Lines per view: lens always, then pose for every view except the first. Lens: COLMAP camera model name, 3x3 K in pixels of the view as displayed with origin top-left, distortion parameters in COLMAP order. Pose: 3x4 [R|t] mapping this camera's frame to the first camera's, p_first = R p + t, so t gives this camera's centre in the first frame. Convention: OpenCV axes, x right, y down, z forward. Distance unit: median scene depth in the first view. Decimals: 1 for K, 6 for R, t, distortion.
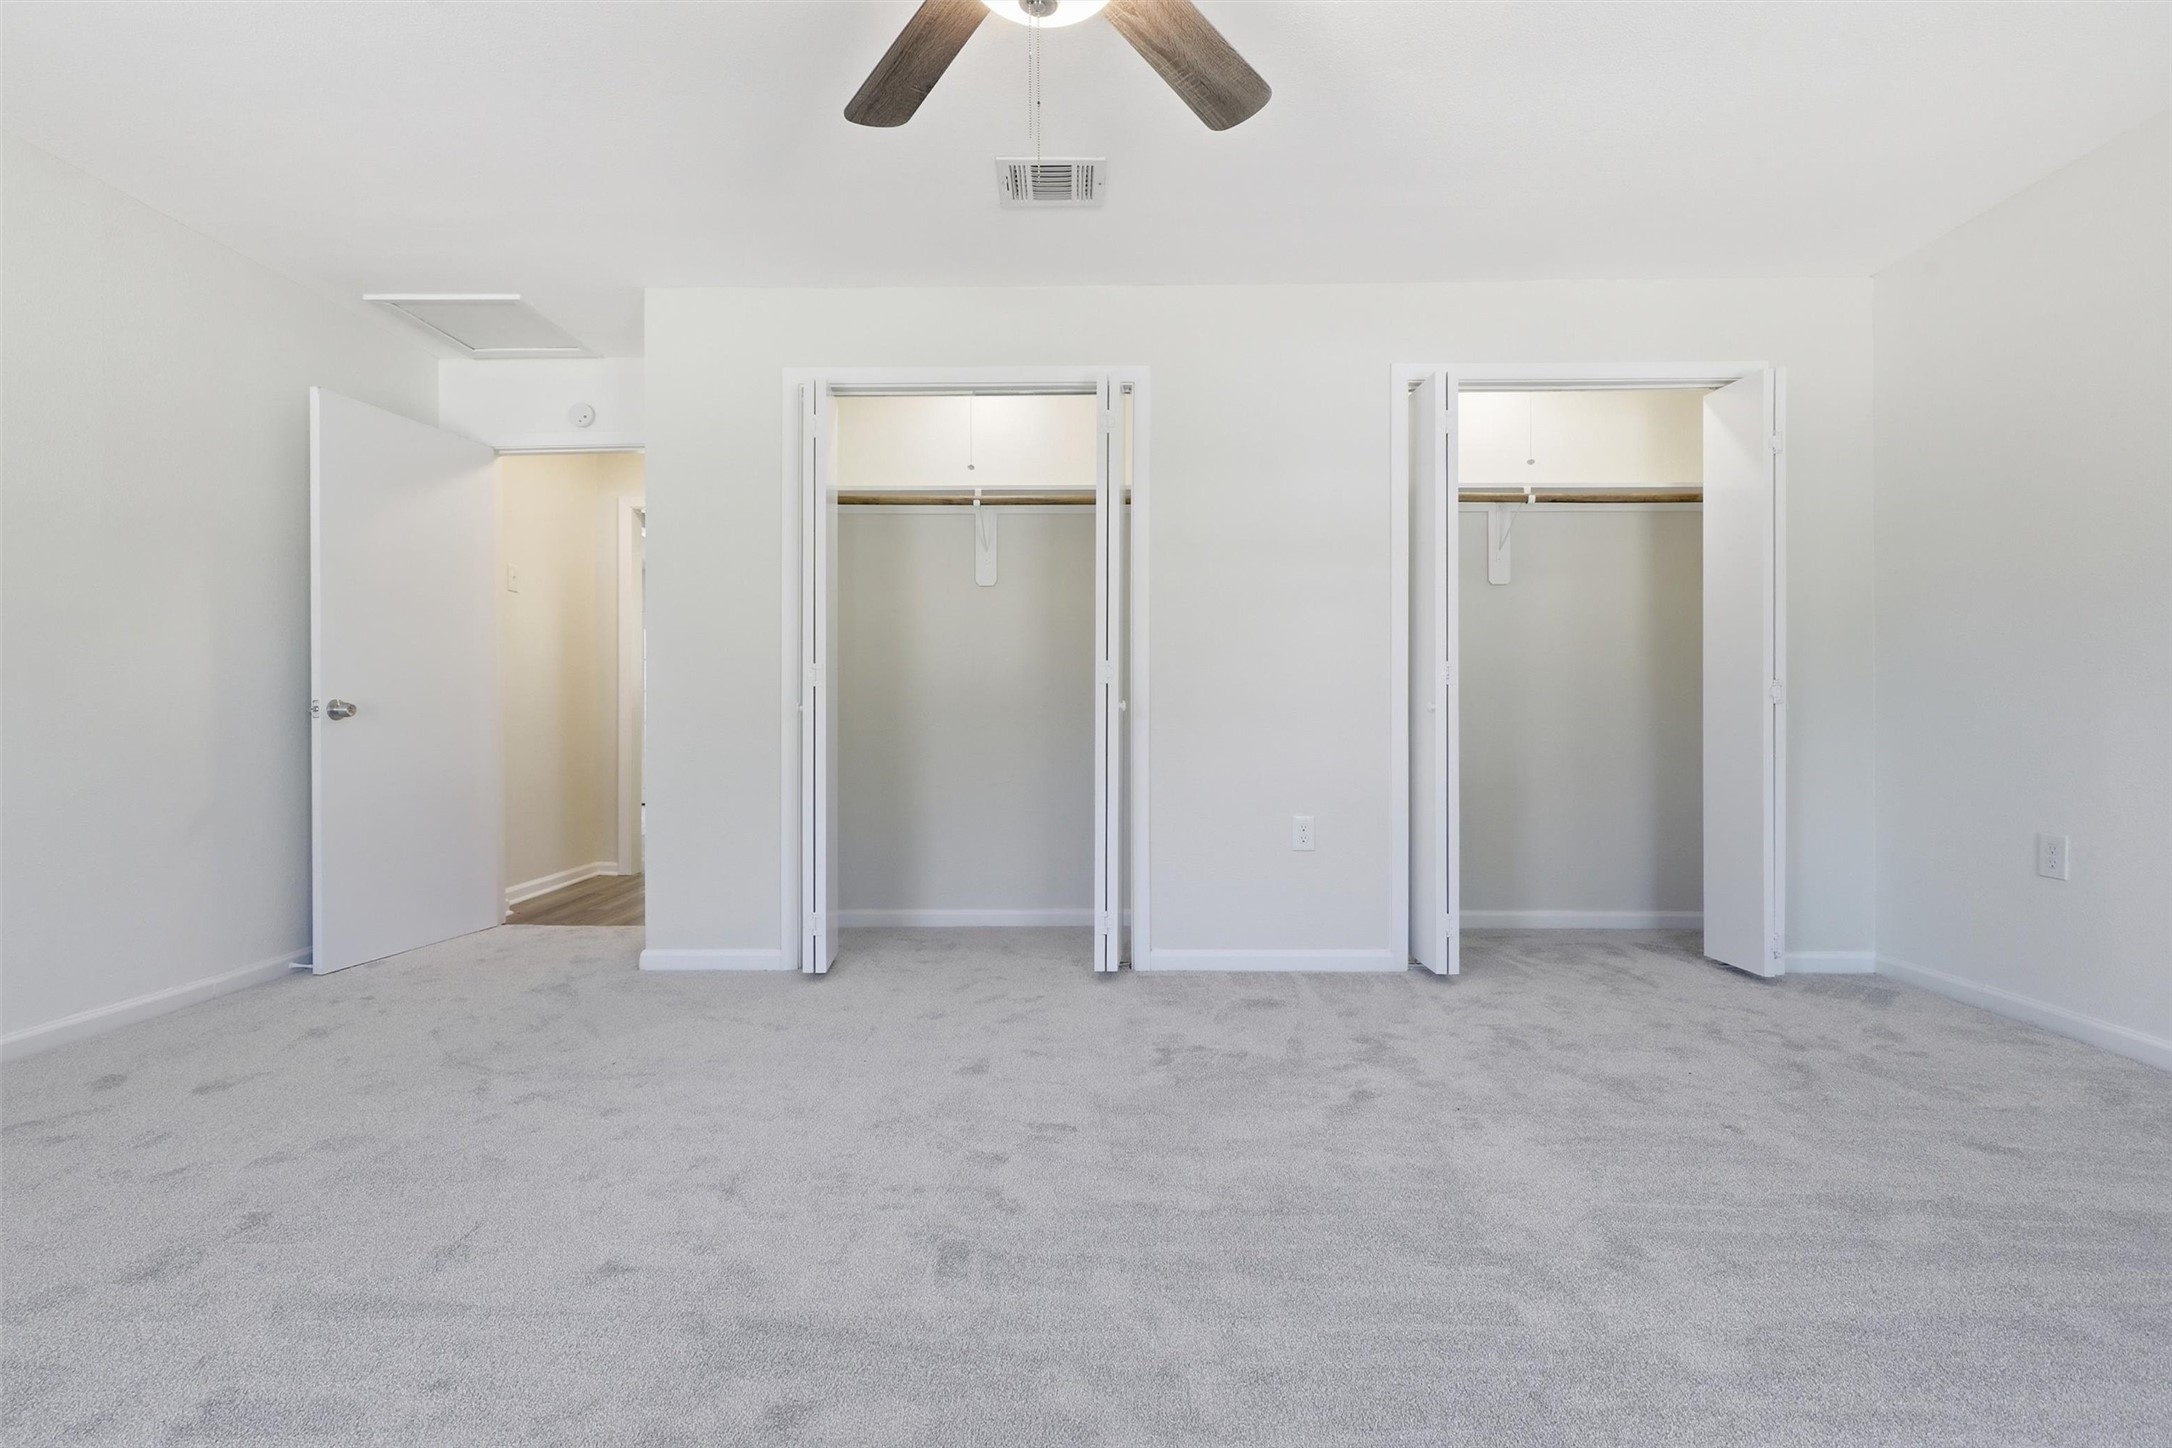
lens RADIAL K [[979.5, 0, 1093.3], [0, 979.5, 719.2], [0, 0, 1]] dist [0.002019, 0.000541]
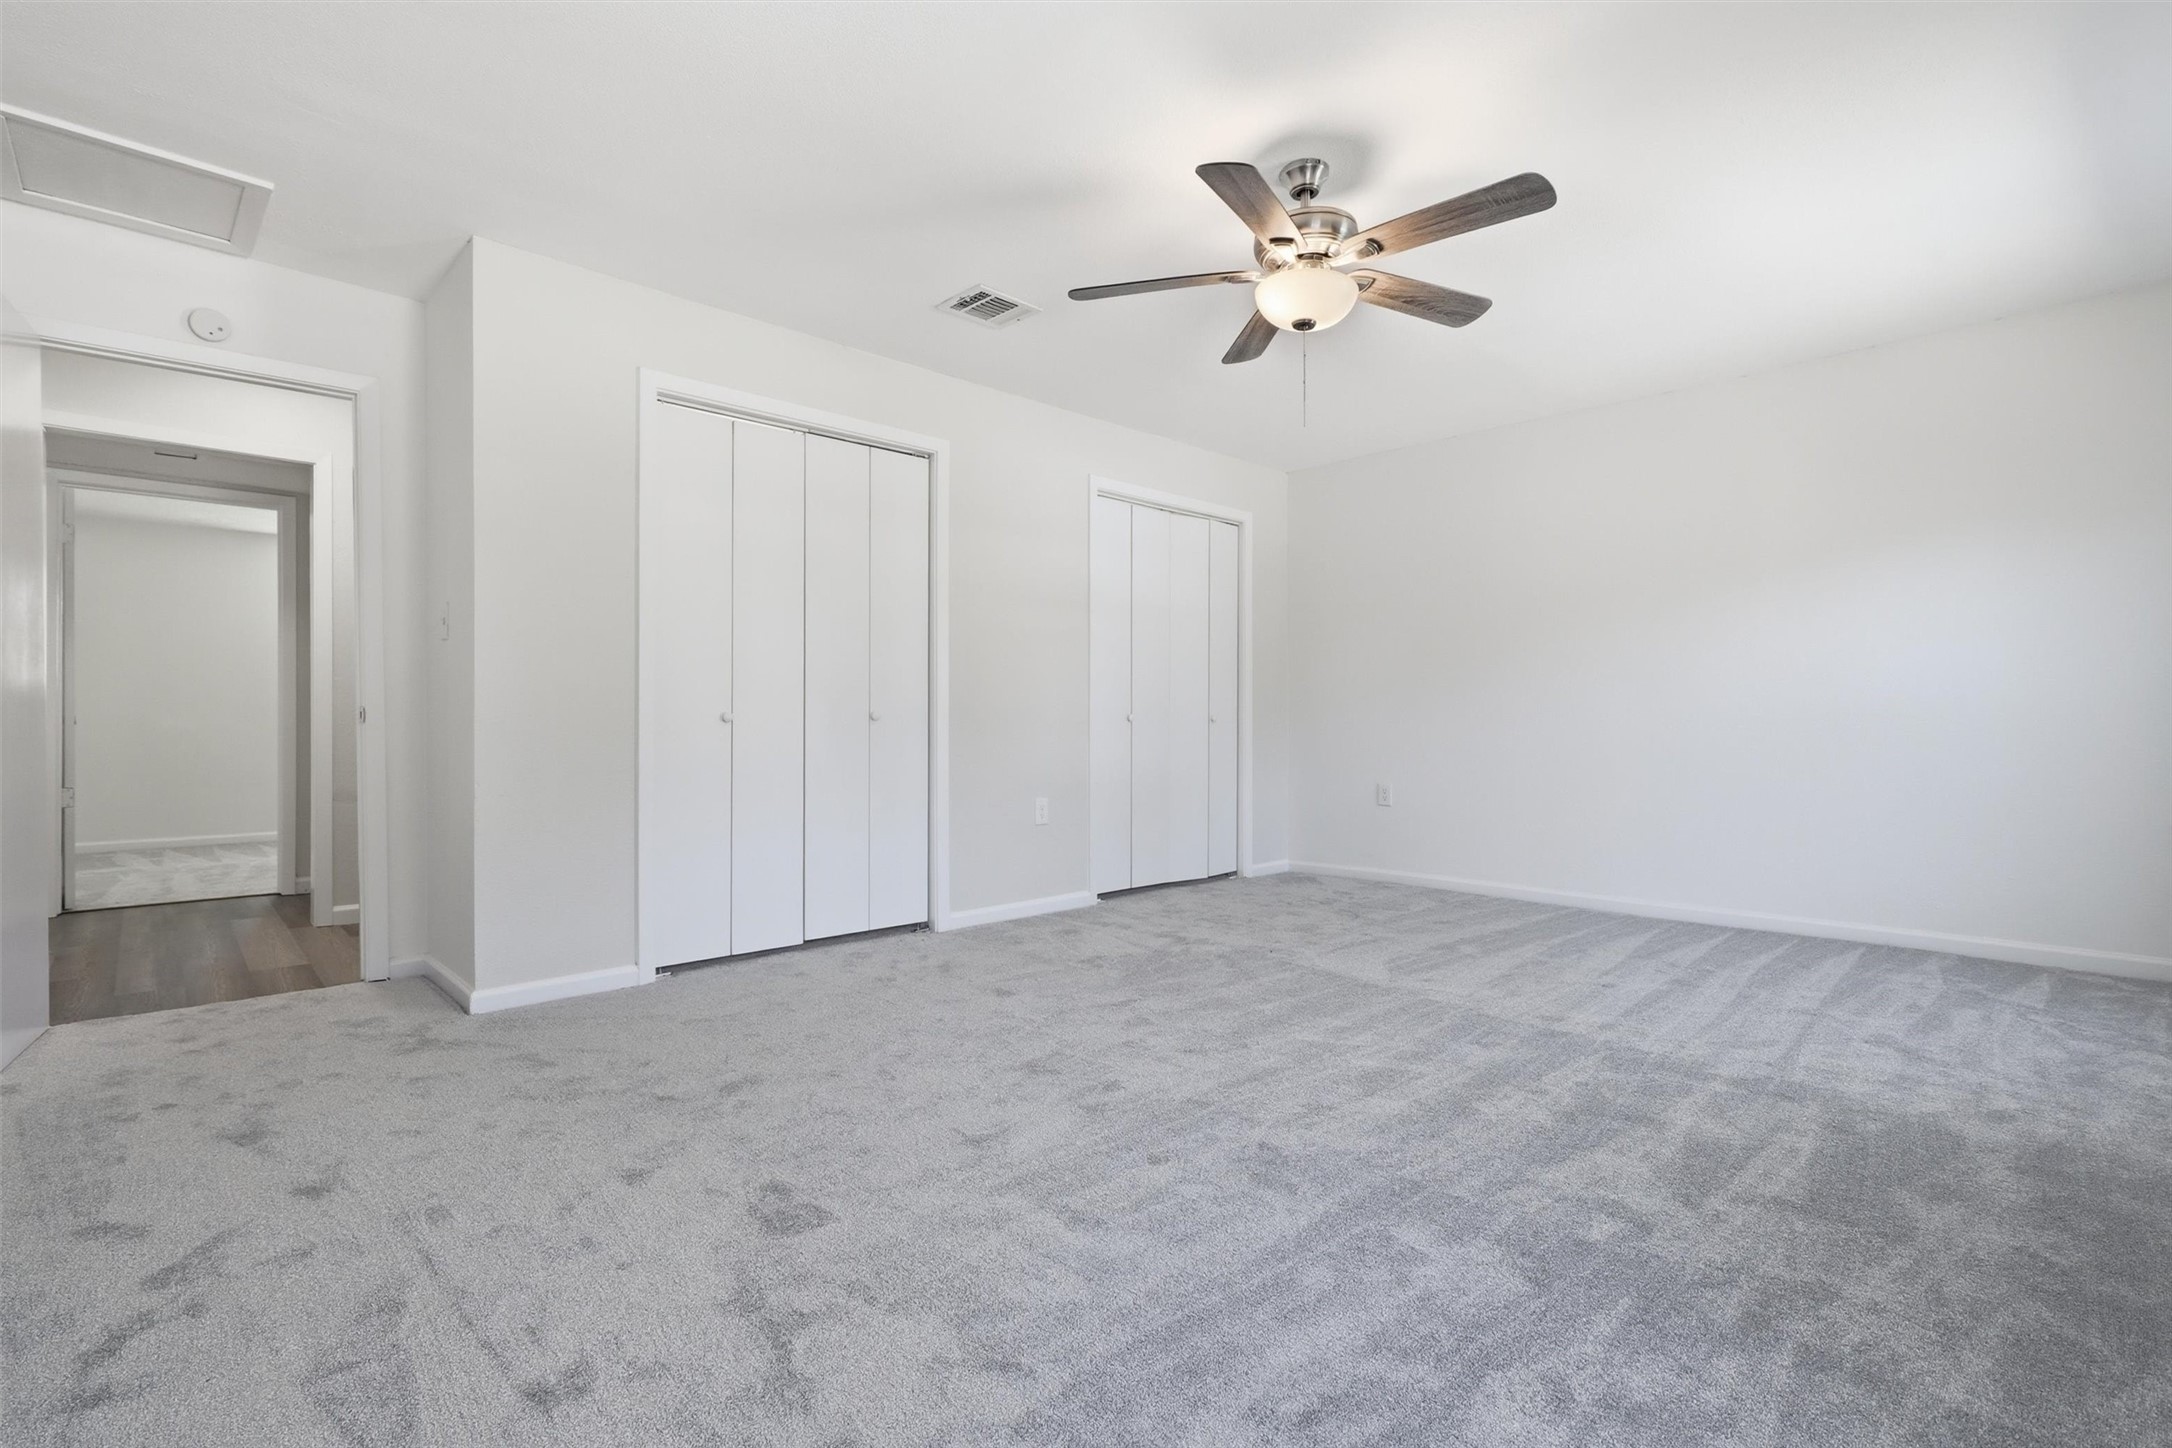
lens RADIAL K [[979.5, 0, 1093.3], [0, 979.5, 719.2], [0, 0, 1]] dist [0.002019, 0.000541]
pose [[0.718197, 0.004240, 0.695827, -0.676218], [-0.000115, 0.999982, -0.005975, -0.002232], [-0.695840, 0.004212, 0.718185, -0.015657]]
